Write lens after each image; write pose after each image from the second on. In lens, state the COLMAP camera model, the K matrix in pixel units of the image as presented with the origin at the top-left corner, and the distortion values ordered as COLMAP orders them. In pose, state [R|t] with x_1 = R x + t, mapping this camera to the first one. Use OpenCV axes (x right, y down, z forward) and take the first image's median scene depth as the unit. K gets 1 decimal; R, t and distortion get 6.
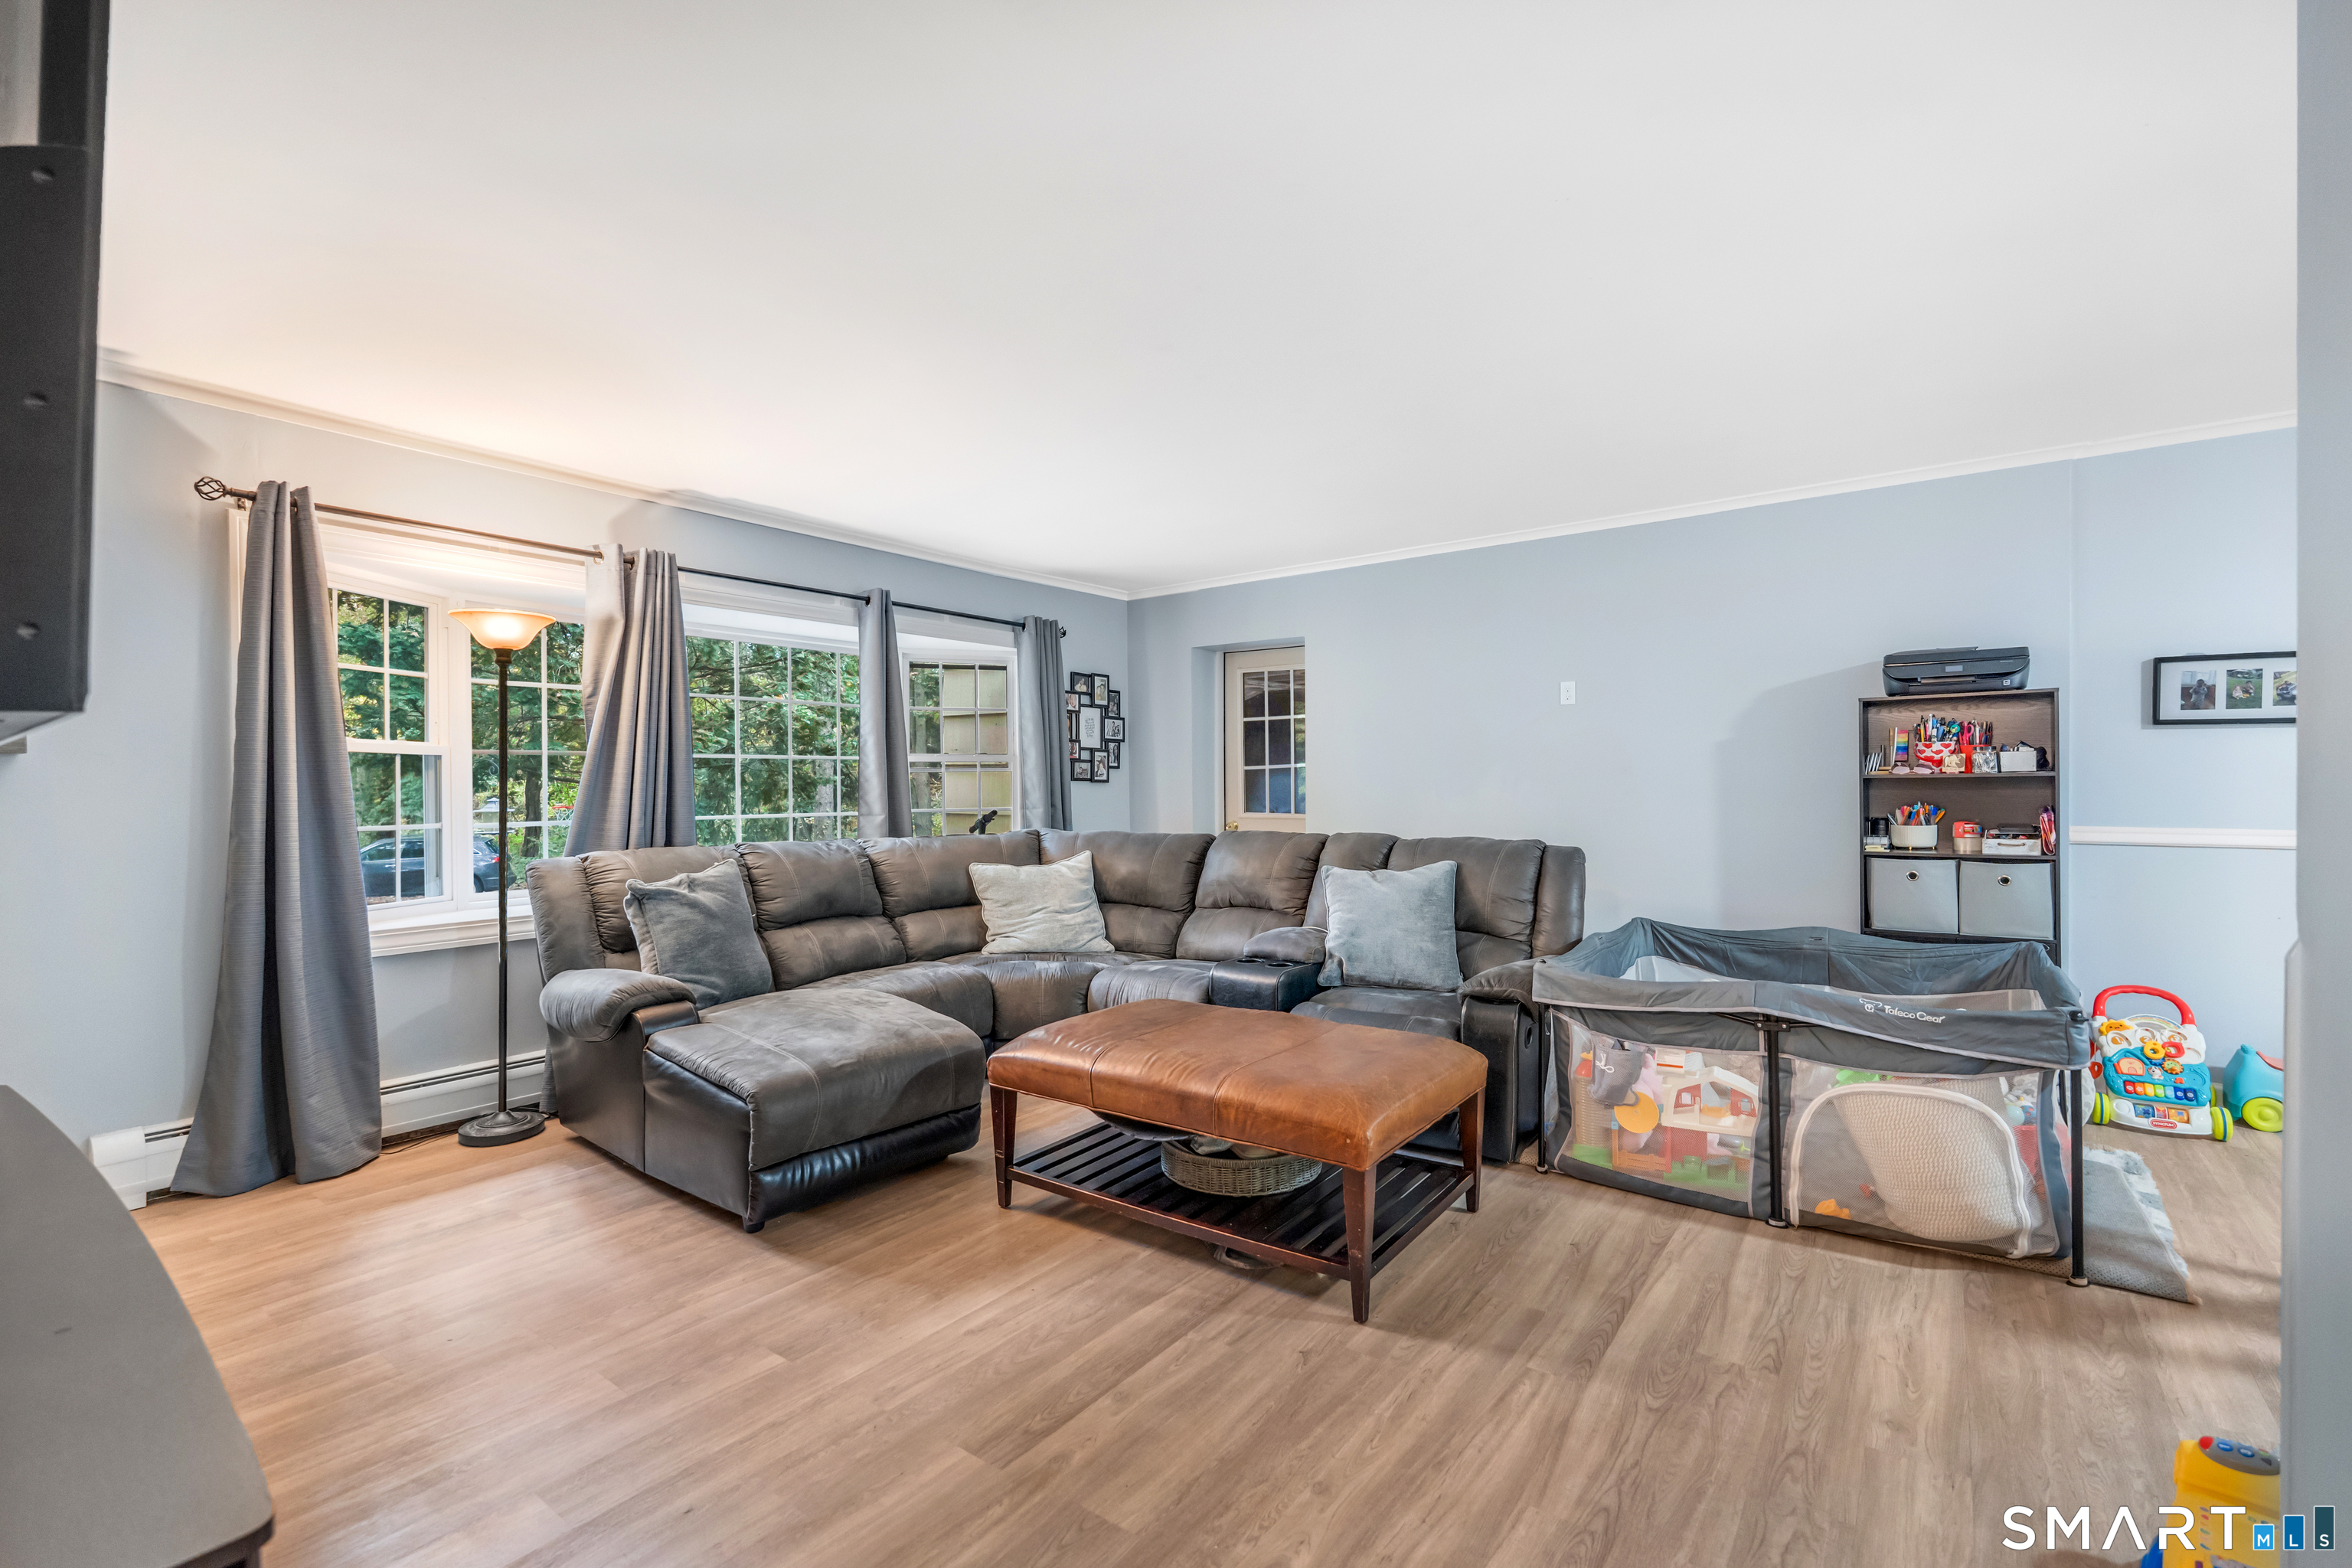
lens RADIAL K [[1038.6, 0, 1187.9], [0, 1038.6, 763.4], [0, 0, 1]] dist [-0.002871, -0.000560]
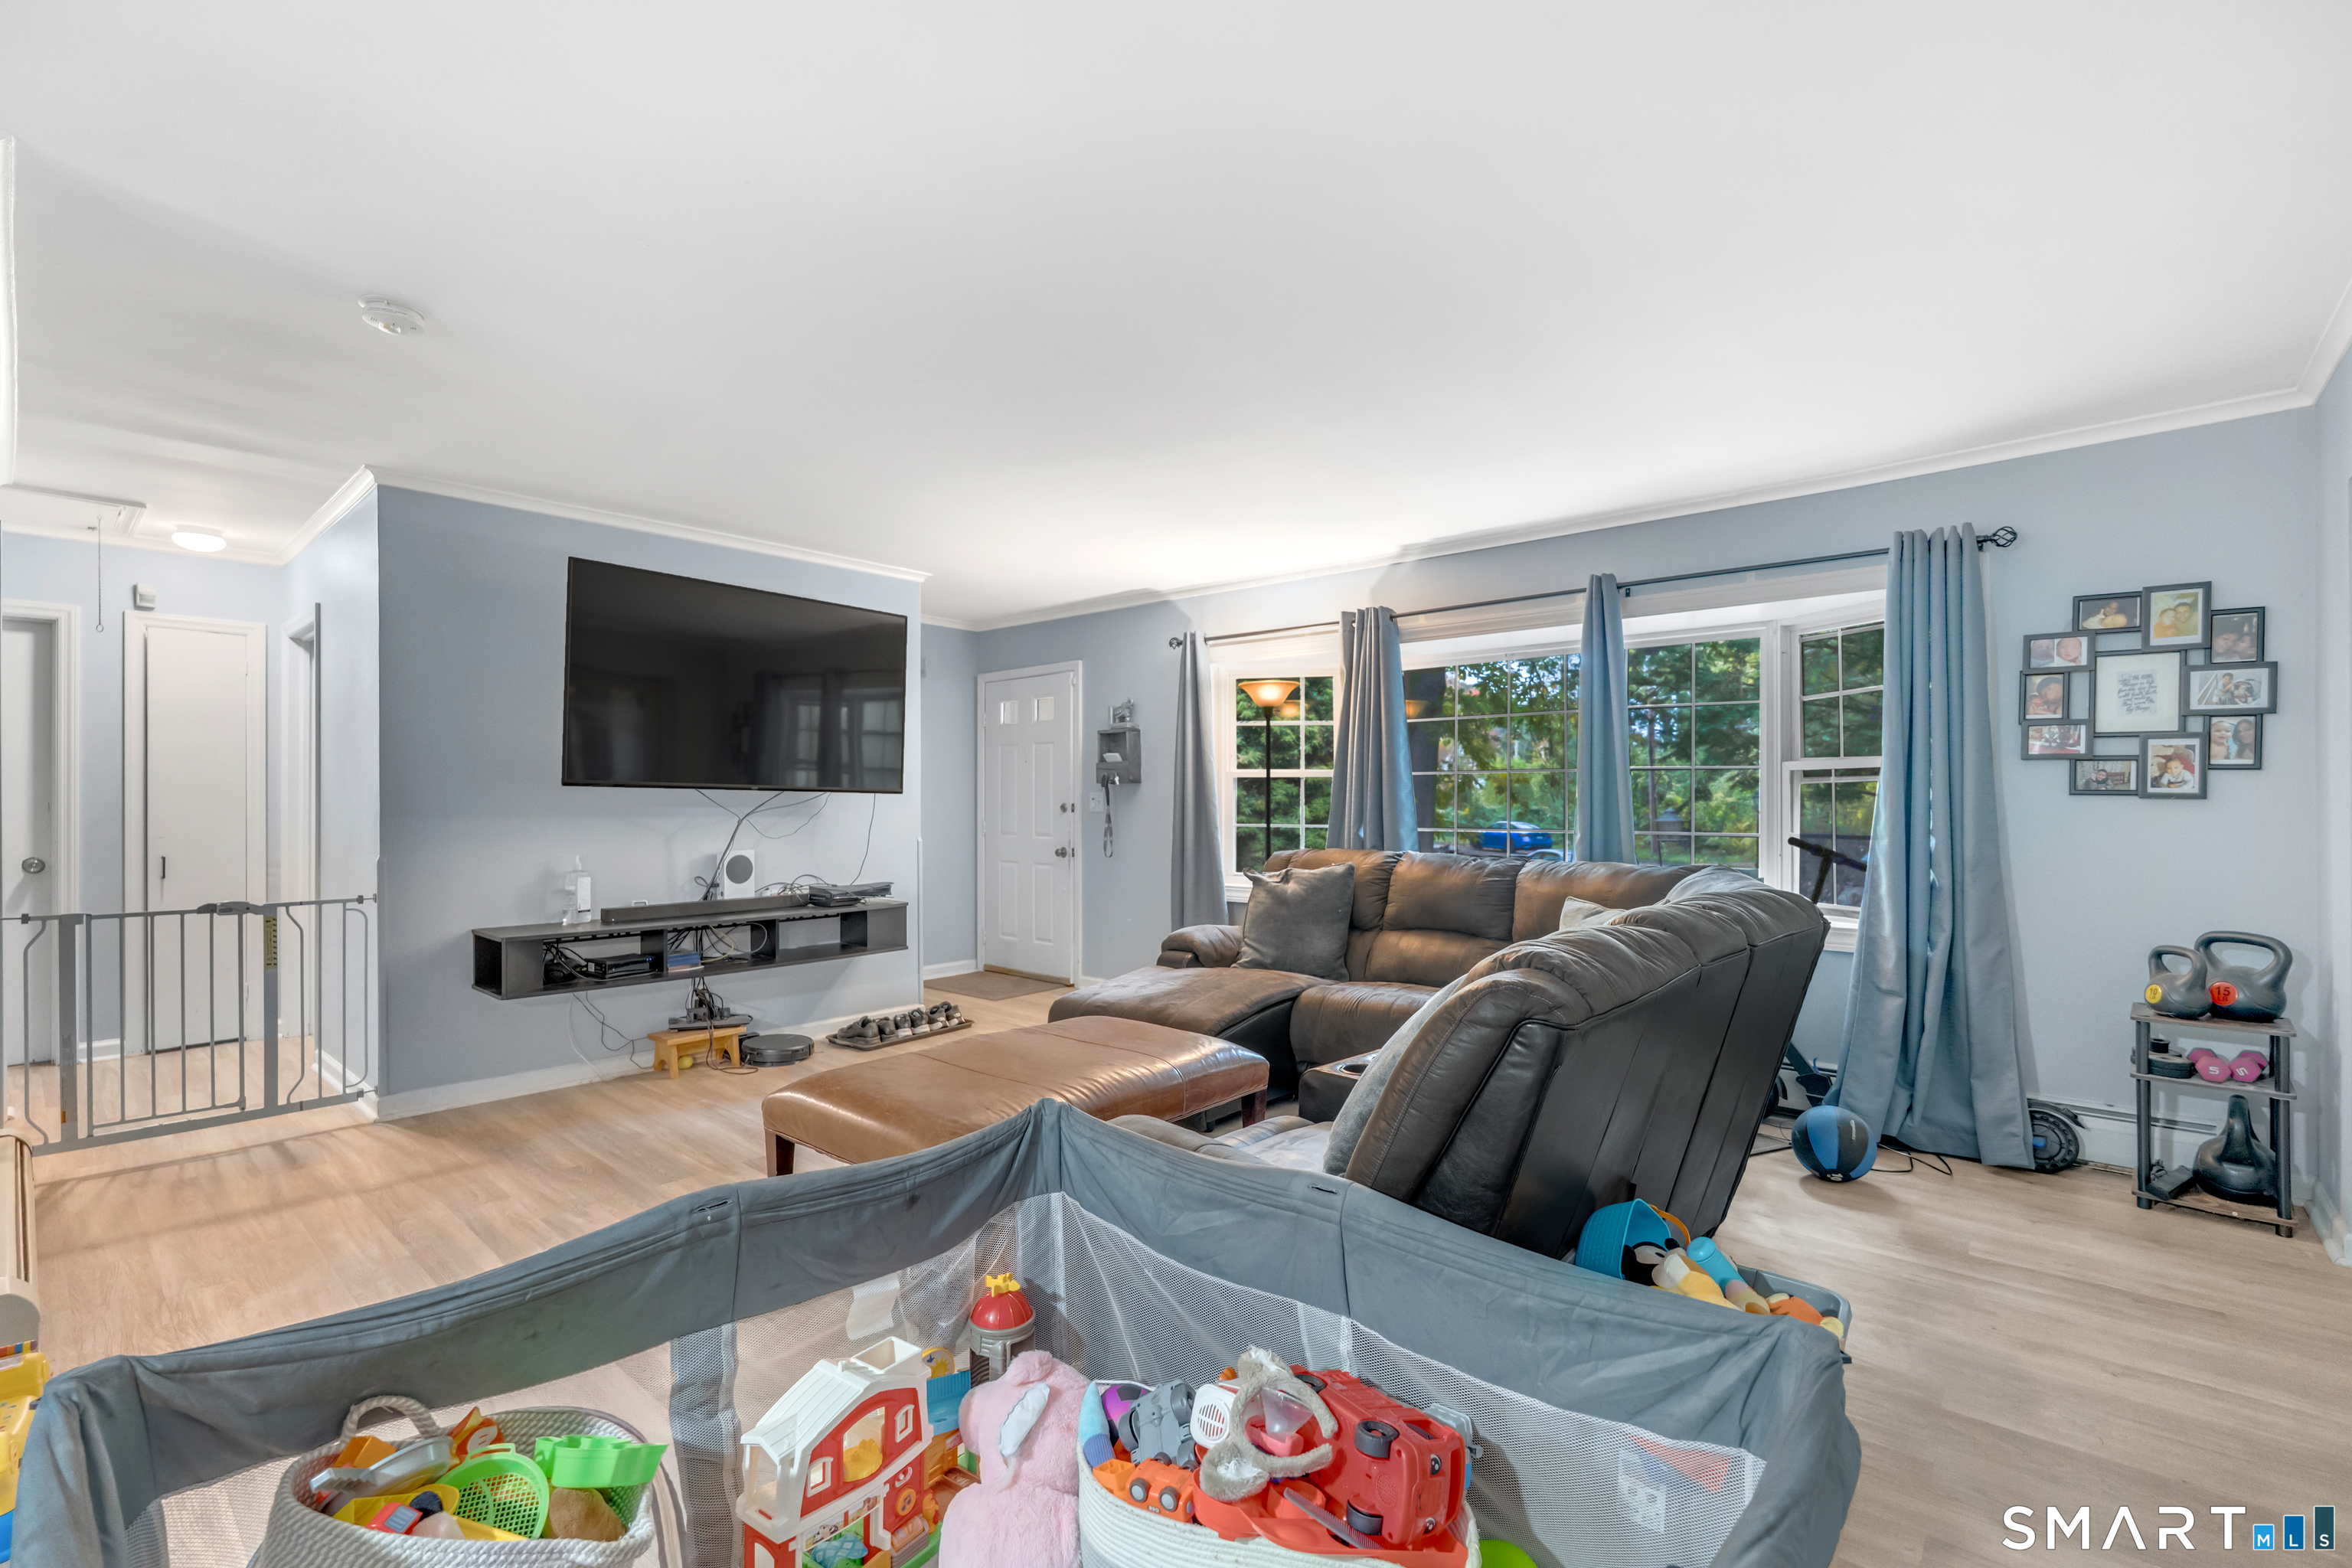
lens RADIAL K [[1038.6, 0, 1193.9], [0, 1038.6, 794.9], [0, 0, 1]] dist [-0.002871, -0.000560]
pose [[-0.089516, 0.003686, -0.995979, 0.690072], [0.020382, 0.999791, 0.001869, 0.008811], [0.995777, -0.020132, -0.089572, 0.846477]]
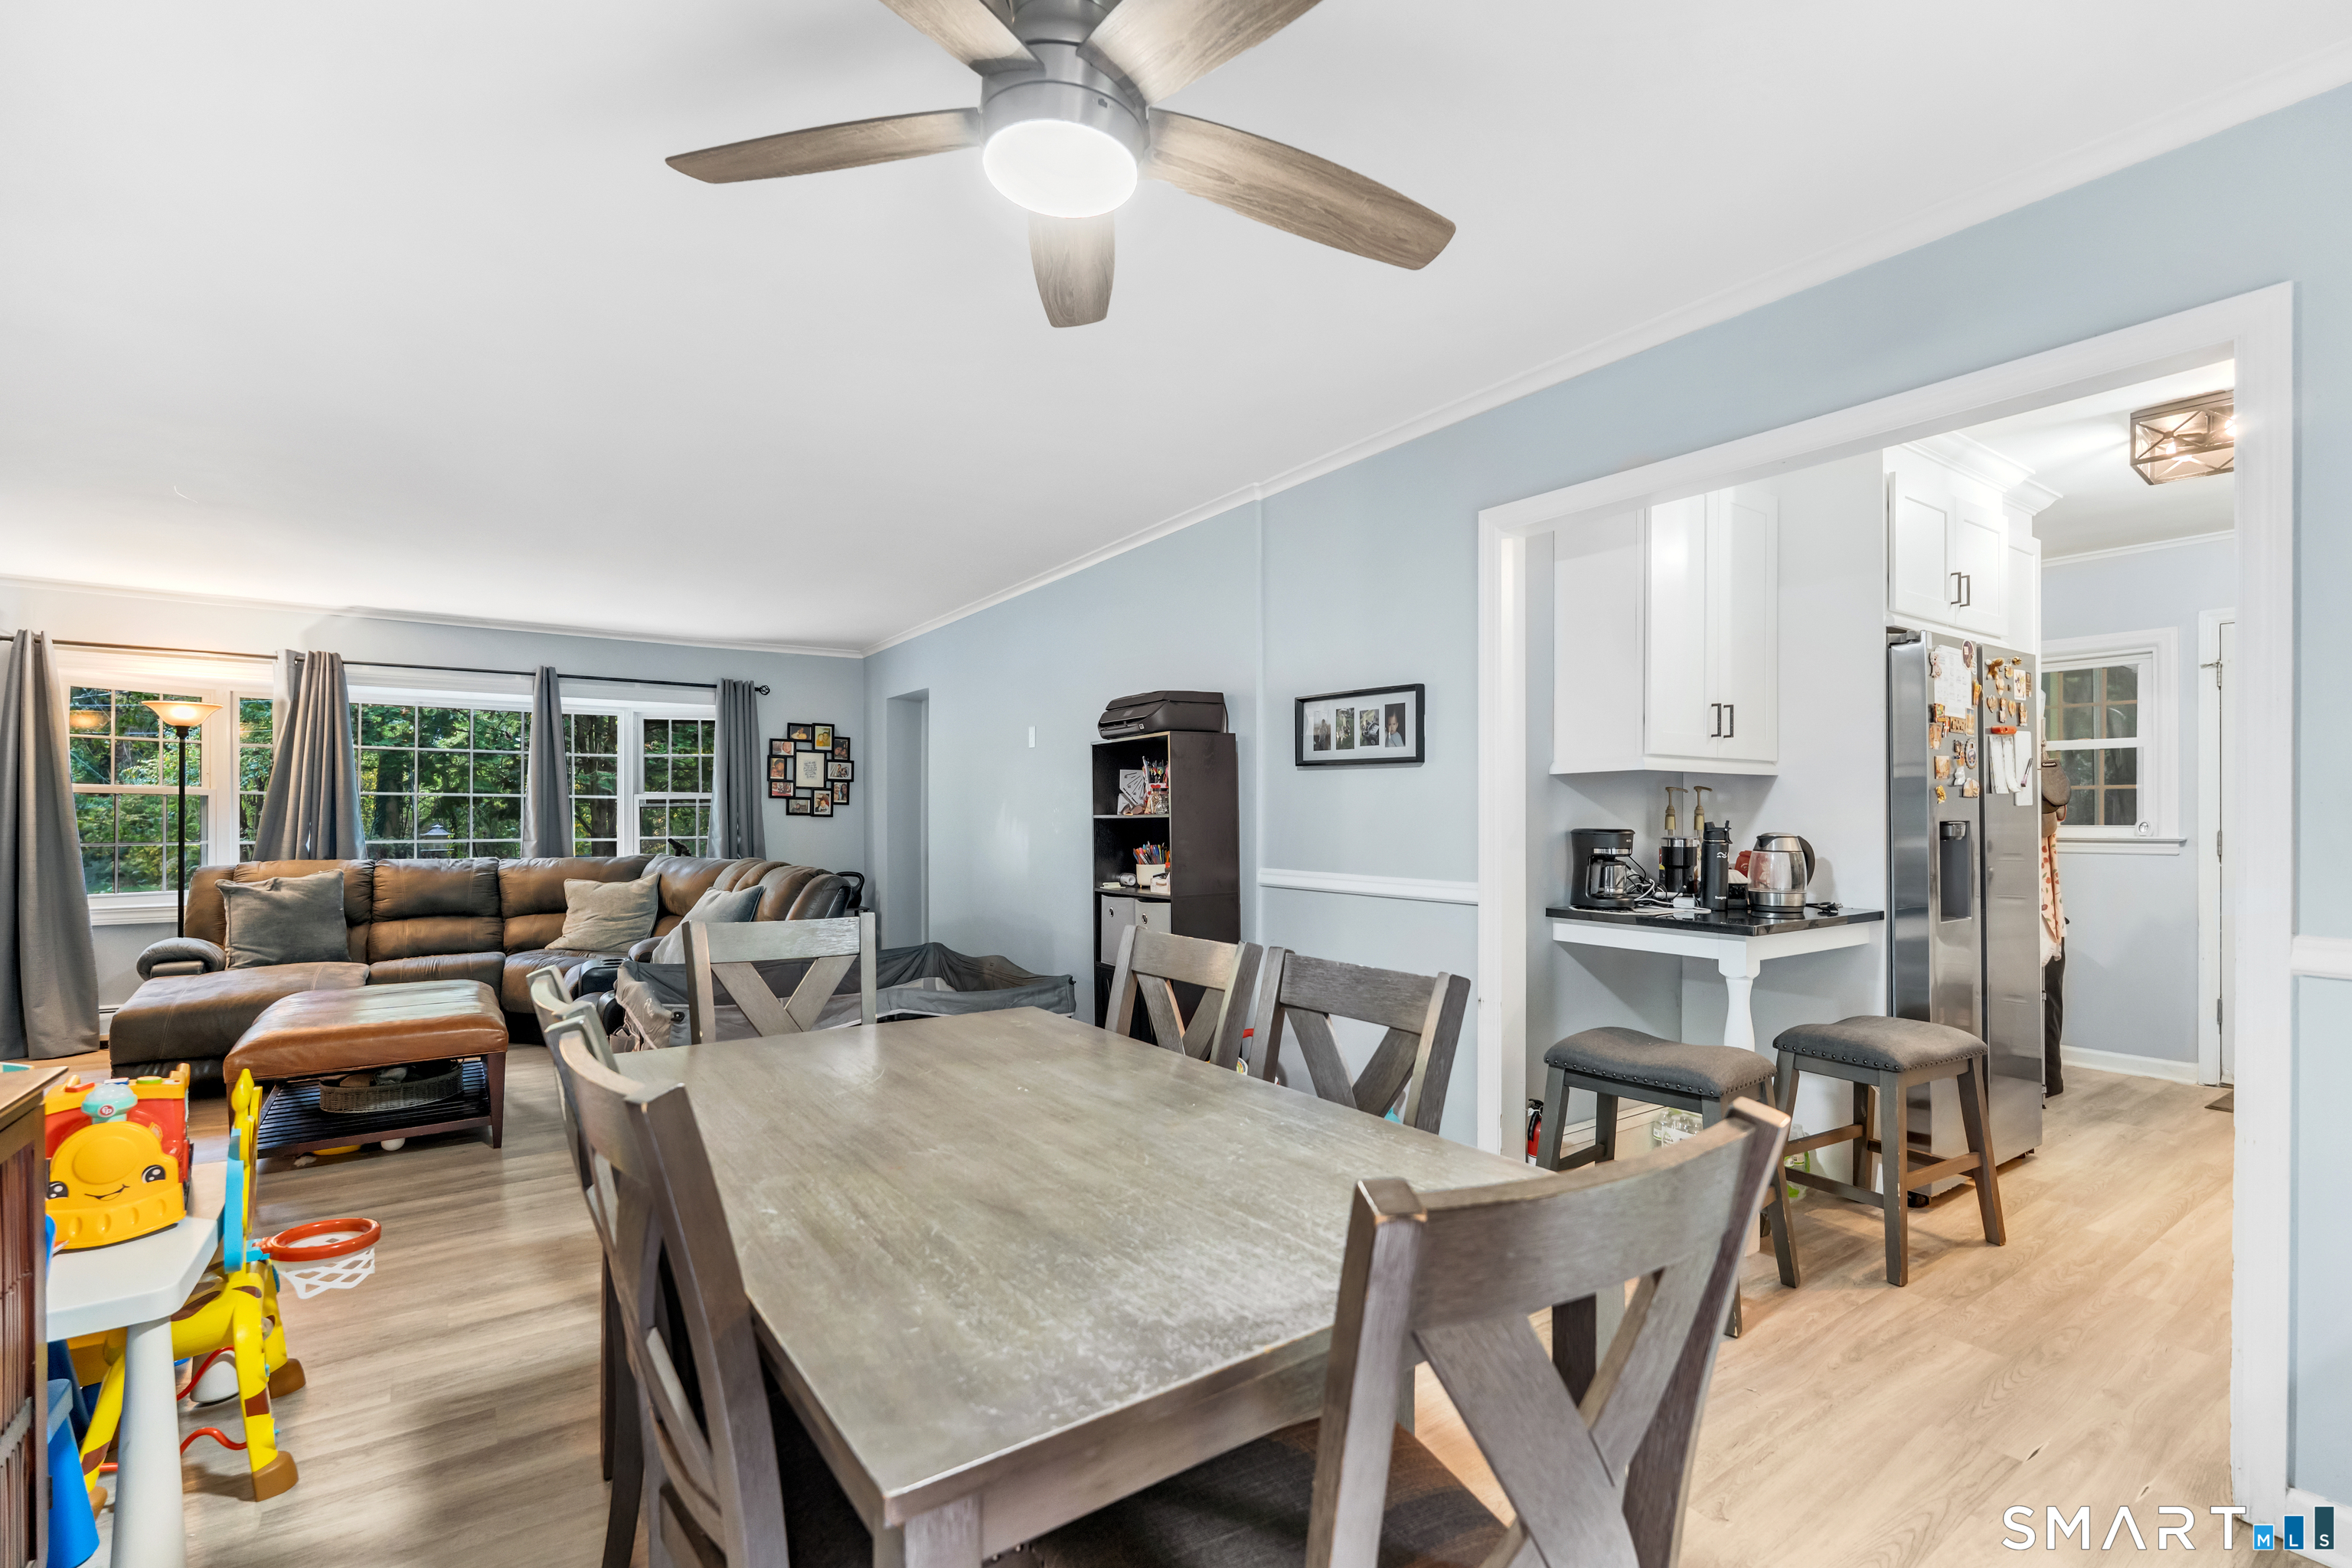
lens RADIAL K [[1038.6, 0, 1184.7], [0, 1038.6, 815.1], [0, 0, 1]] dist [-0.002871, -0.000560]
pose [[0.950062, 0.006955, -0.311985, 0.997416], [-0.001154, 0.999823, 0.018775, -0.008339], [0.312060, -0.017477, 0.949902, 0.022217]]
